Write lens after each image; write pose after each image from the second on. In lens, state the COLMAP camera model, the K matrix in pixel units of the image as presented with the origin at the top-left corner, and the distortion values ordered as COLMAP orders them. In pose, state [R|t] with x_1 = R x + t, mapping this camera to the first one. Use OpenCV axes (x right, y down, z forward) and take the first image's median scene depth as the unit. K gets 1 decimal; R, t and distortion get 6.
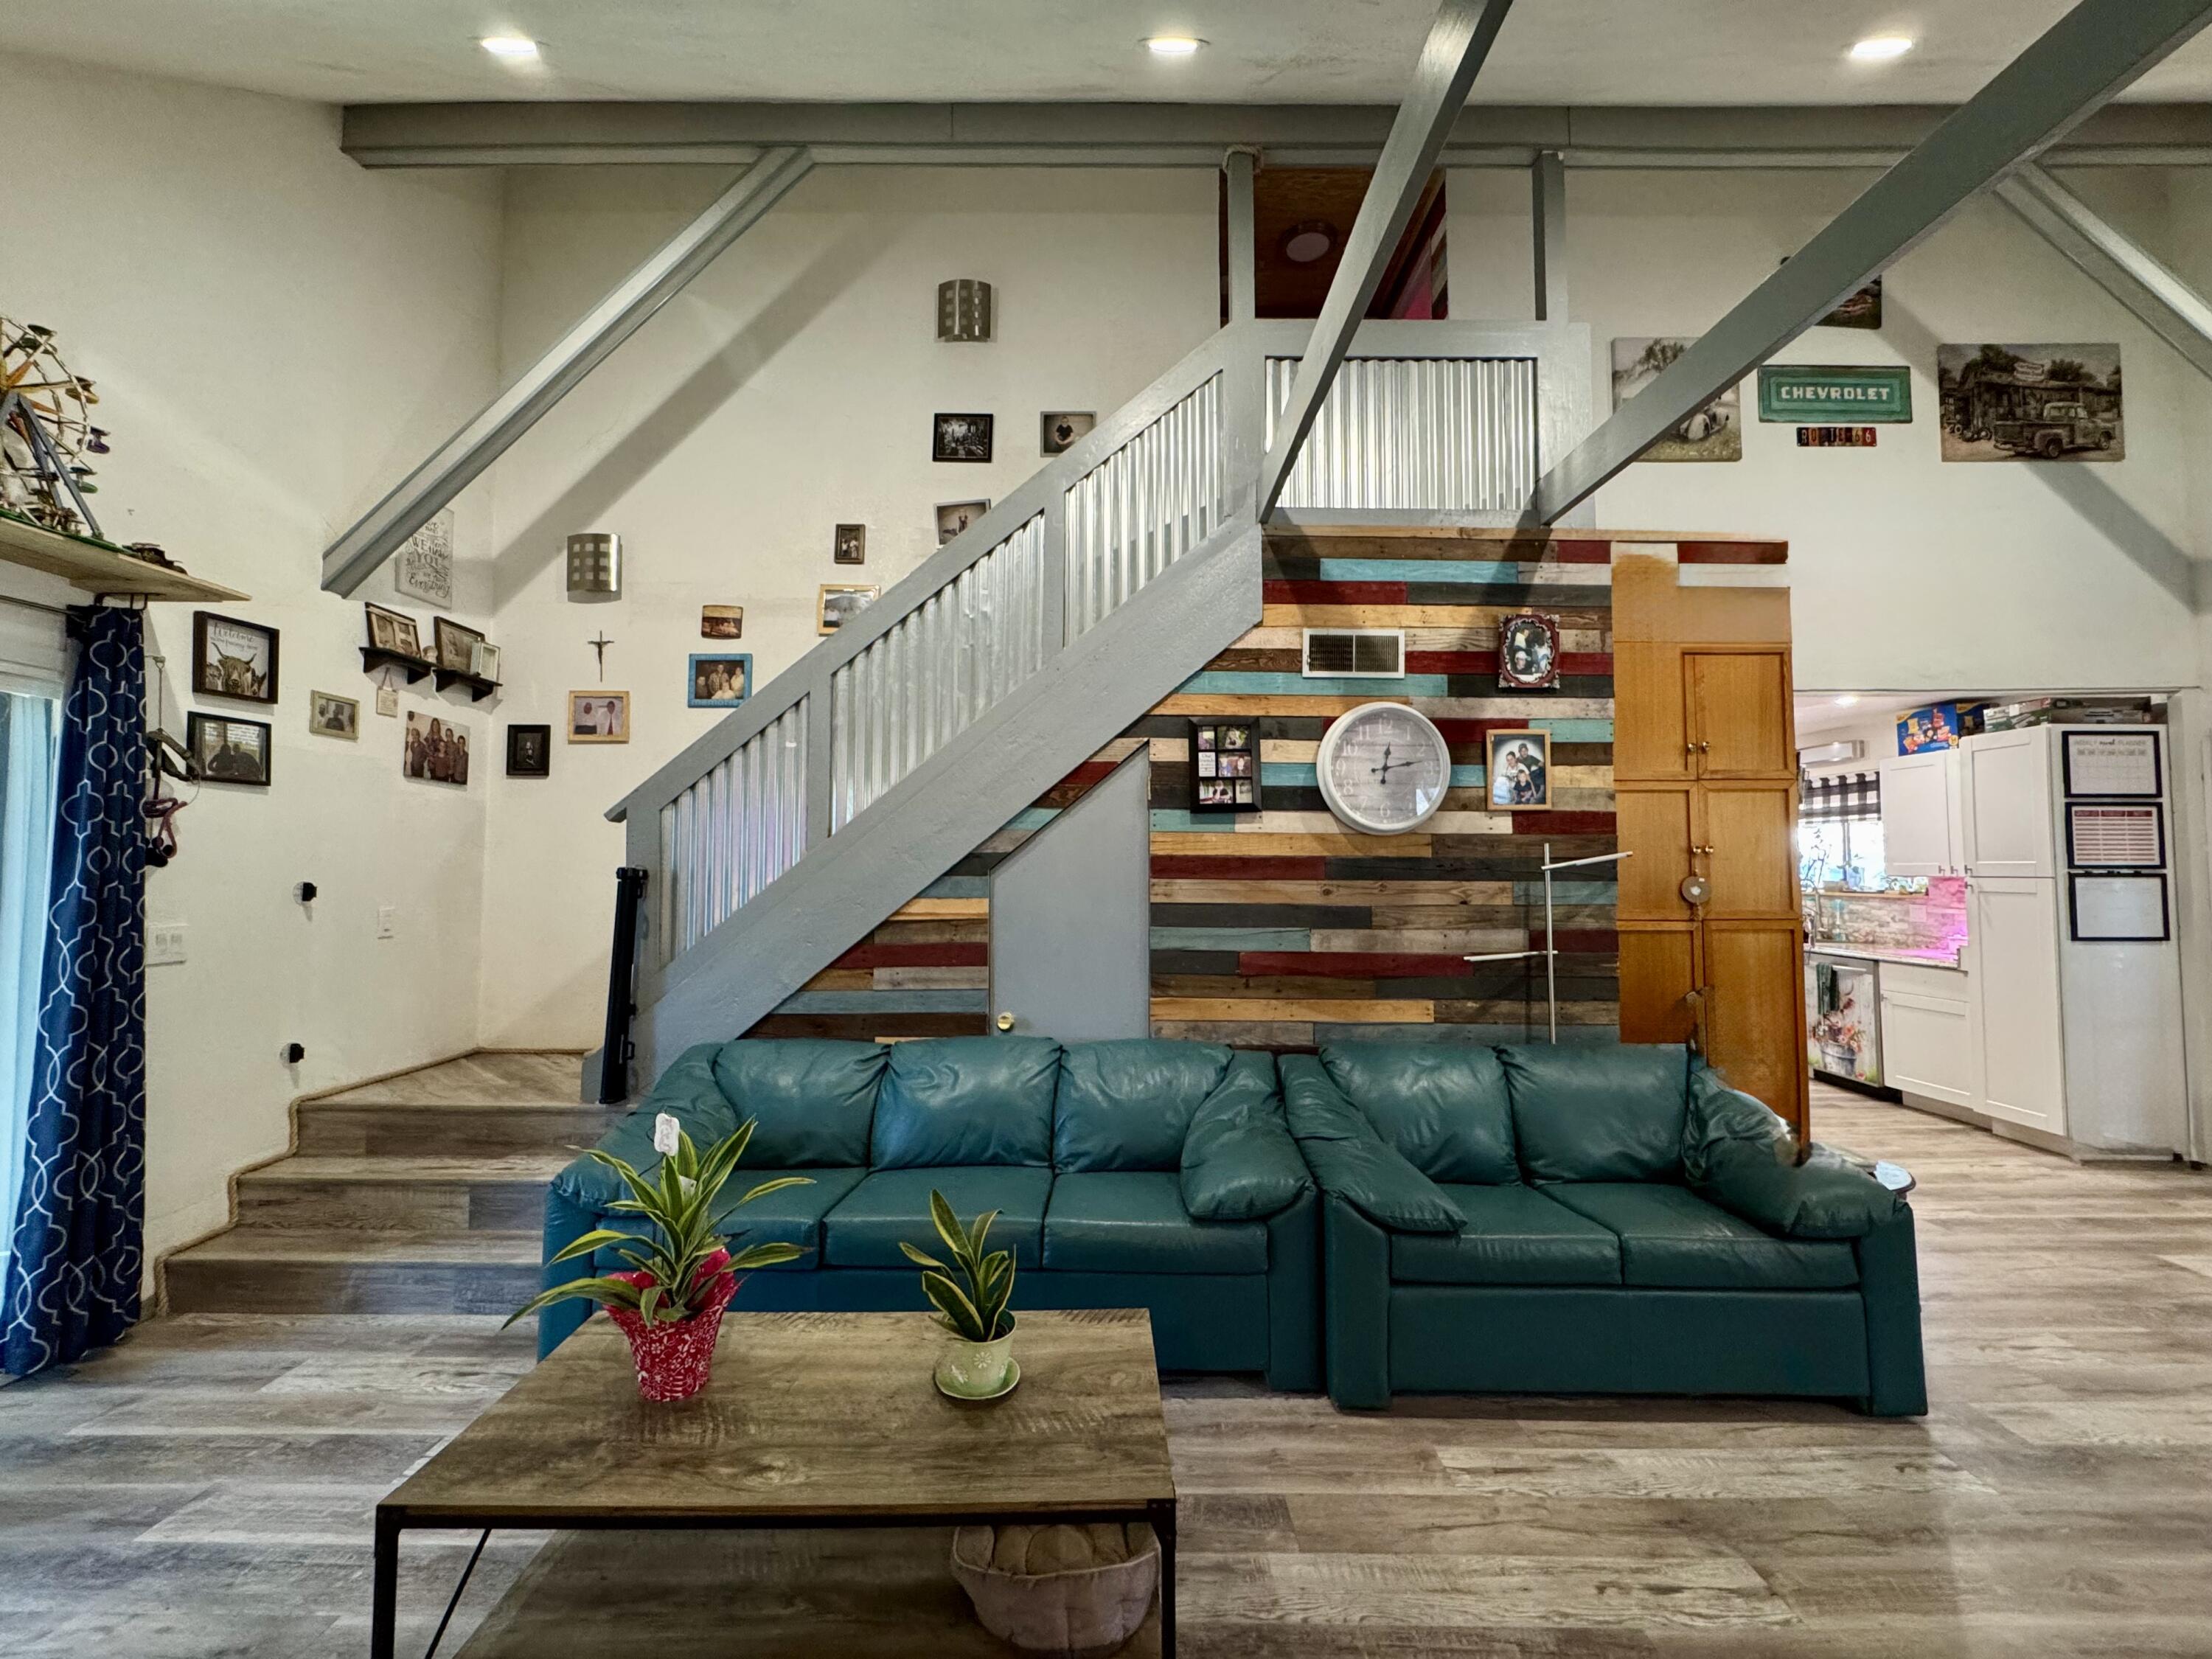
lens RADIAL K [[901.7, 0, 1103.9], [0, 901.7, 818.7], [0, 0, 1]] dist [-0.007515, -0.000018]
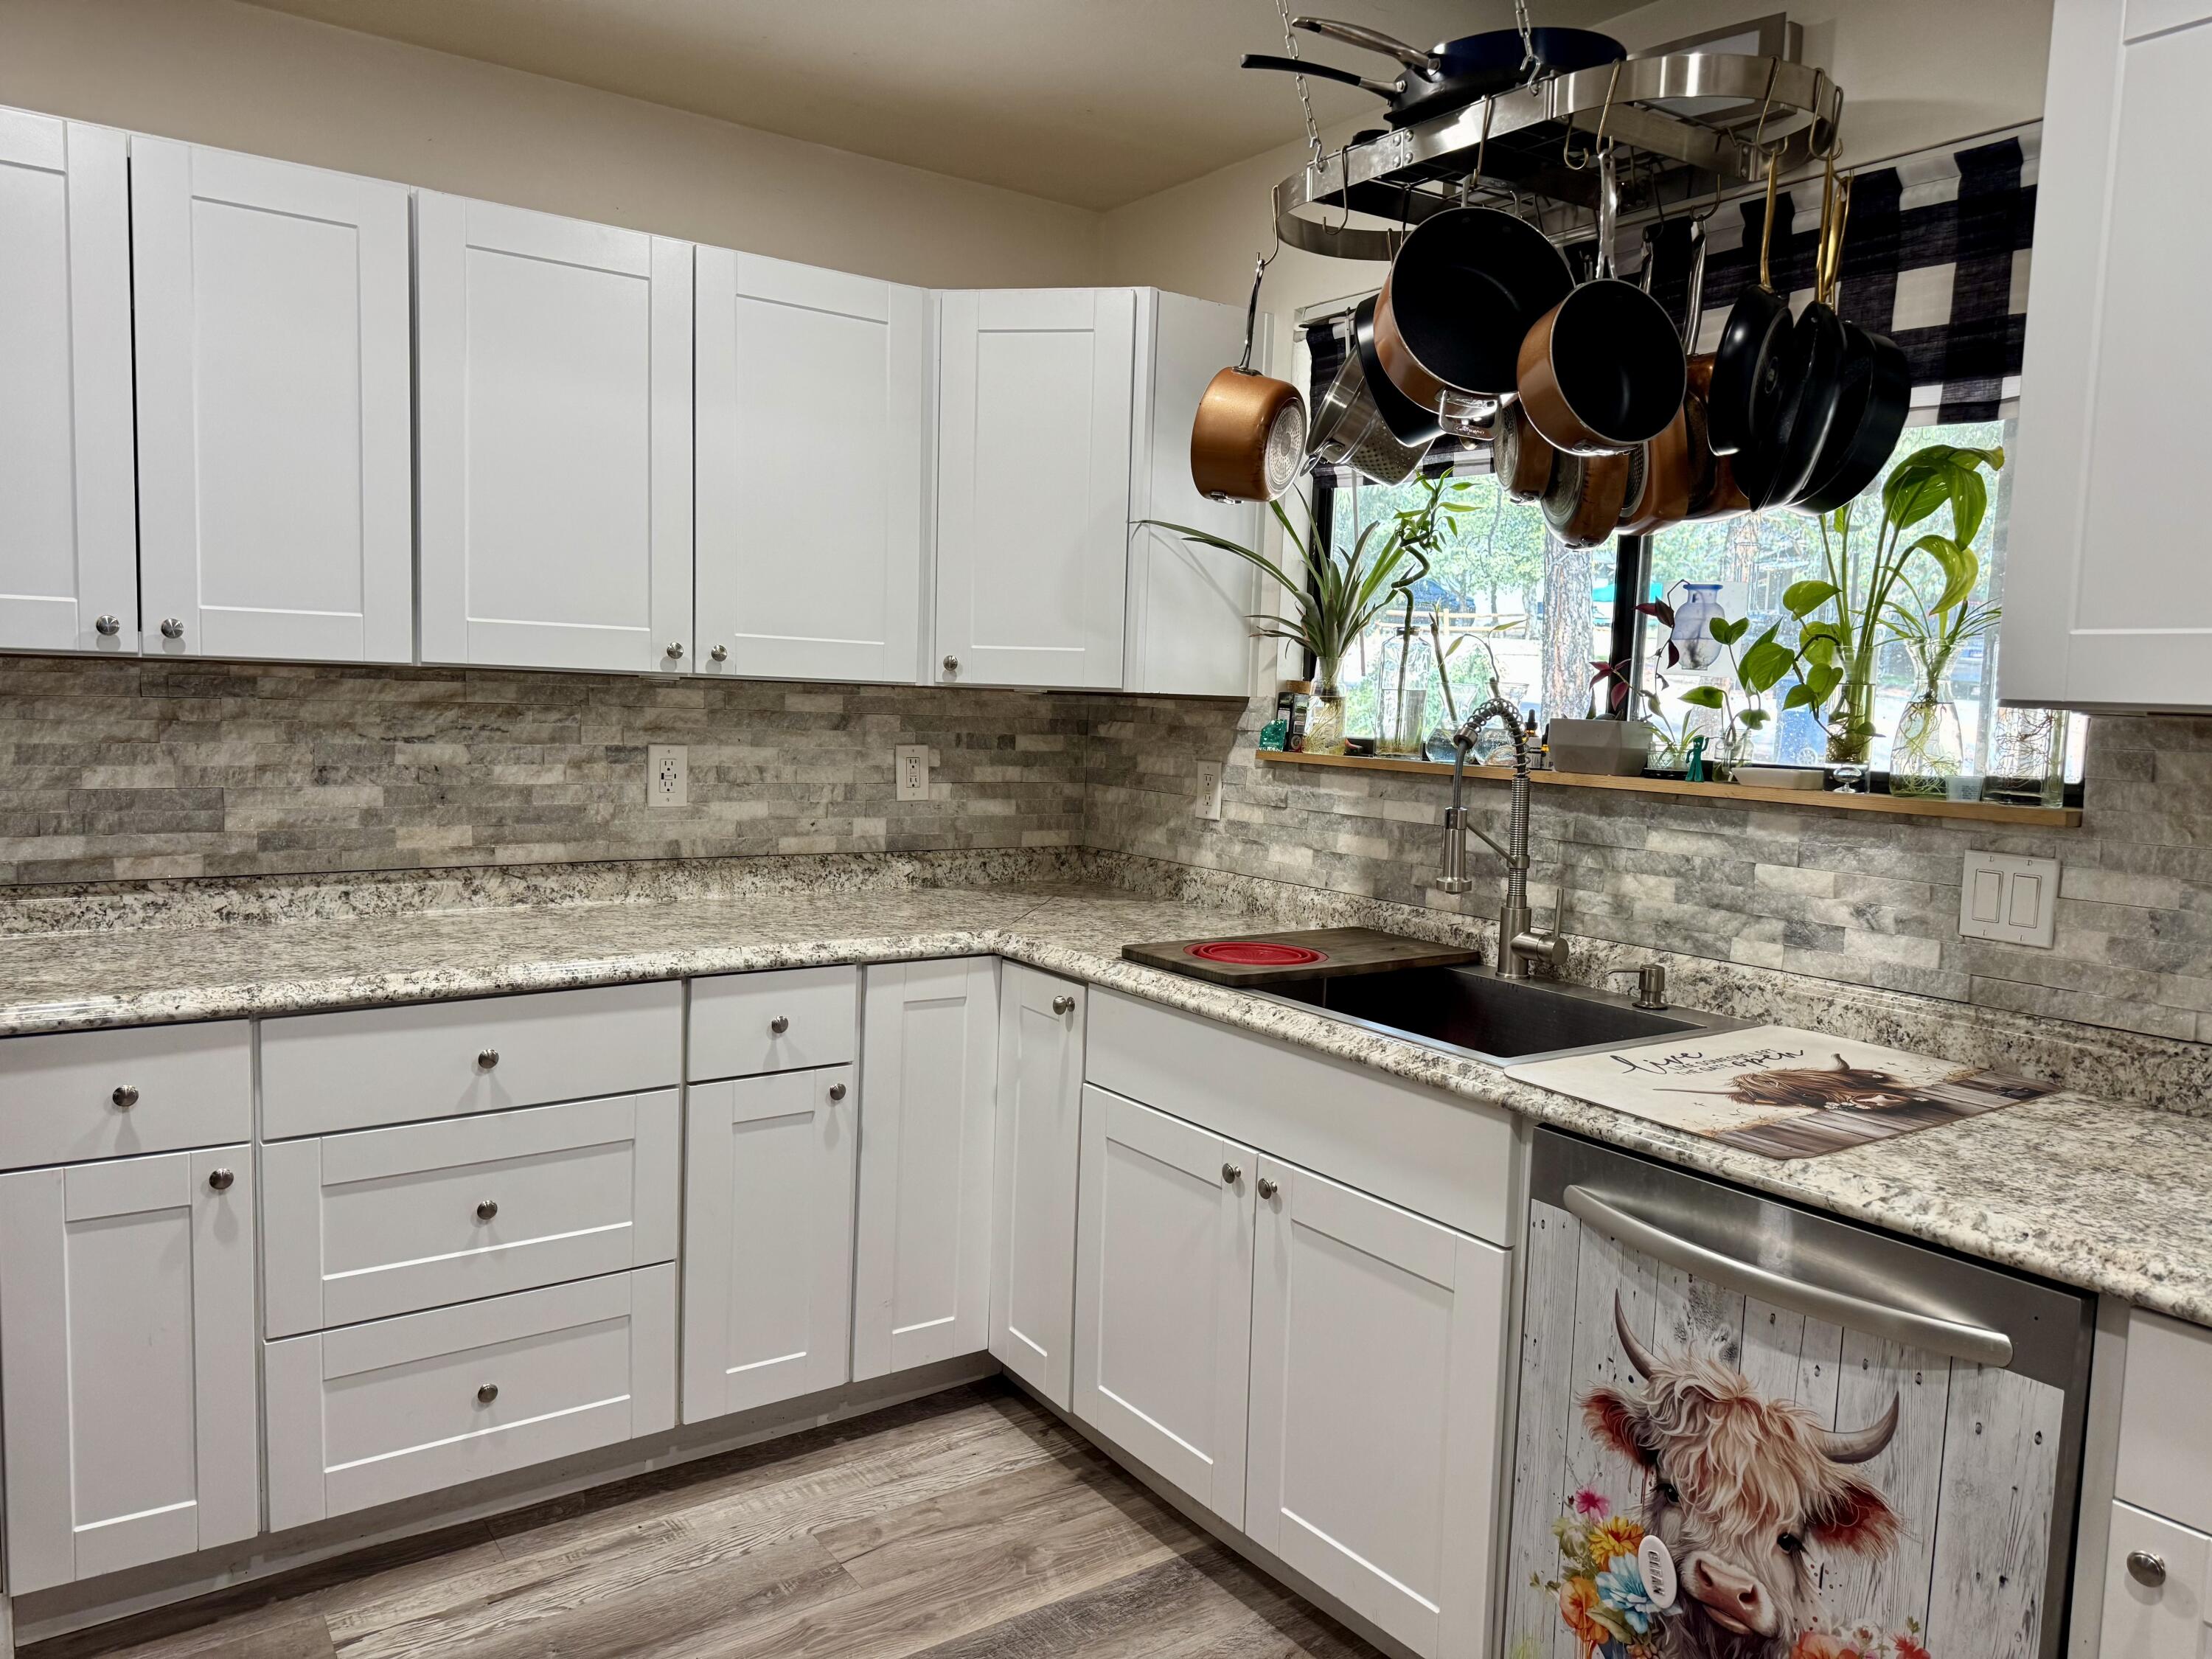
lens RADIAL K [[1559.0, 0, 1101.6], [0, 1559.0, 818.8], [0, 0, 1]] dist [0.051888, -0.052502]
pose [[0.815824, -0.024290, 0.577791, 0.536174], [-0.063073, 0.989420, 0.130652, 0.054575], [-0.574851, -0.143031, 0.805660, 0.824734]]
